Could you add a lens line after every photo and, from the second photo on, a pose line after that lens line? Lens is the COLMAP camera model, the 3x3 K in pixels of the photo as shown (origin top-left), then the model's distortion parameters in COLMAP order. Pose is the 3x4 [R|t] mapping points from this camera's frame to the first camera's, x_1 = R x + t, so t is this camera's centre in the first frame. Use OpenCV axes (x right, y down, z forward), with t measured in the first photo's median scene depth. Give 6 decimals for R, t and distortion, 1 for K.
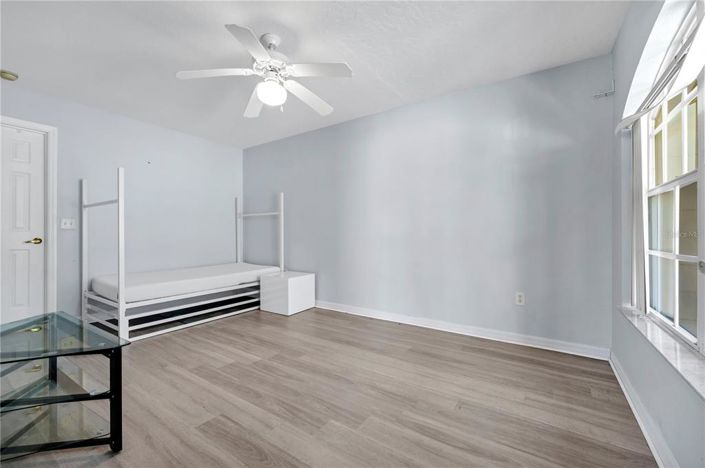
lens RADIAL K [[288.6, 0, 352.5], [0, 288.6, 234.0], [0, 0, 1]] dist [-0.000722, -0.000094]
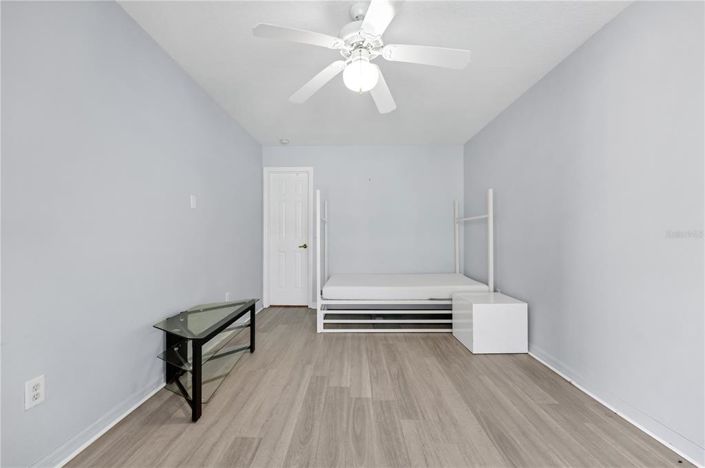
lens RADIAL K [[288.6, 0, 352.5], [0, 288.6, 234.0], [0, 0, 1]] dist [-0.000722, -0.000094]
pose [[0.545830, -0.011982, -0.837810, 0.277568], [0.001814, 0.999912, -0.013118, -0.018340], [0.837894, 0.005641, 0.545804, 0.394922]]
